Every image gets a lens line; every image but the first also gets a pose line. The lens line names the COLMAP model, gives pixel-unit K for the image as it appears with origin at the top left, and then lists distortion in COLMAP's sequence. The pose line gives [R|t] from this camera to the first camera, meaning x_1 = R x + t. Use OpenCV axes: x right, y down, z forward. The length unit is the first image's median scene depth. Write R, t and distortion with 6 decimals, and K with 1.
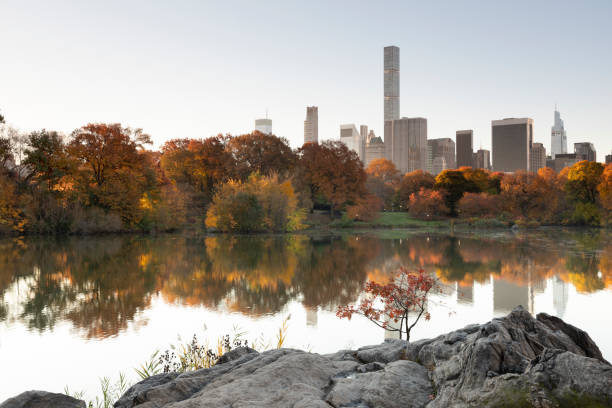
lens RADIAL K [[751.9, 0, 306.0], [0, 751.9, 204.0], [0, 0, 1]] dist [0.017266, 0.004220]
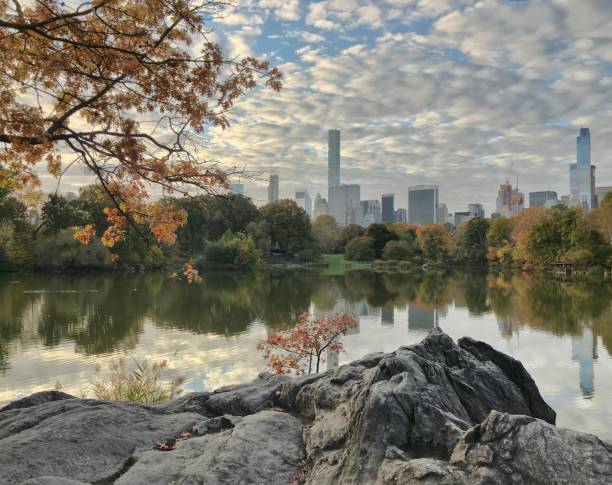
lens RADIAL K [[561.1, 0, 306.0], [0, 561.1, 242.5], [0, 0, 1]] dist [0.040880, -0.000715]
pose [[0.998058, 0.003525, 0.062193, 0.132161], [-0.002698, 0.999907, -0.013375, 0.064391], [-0.062235, 0.013181, 0.997974, 0.497292]]
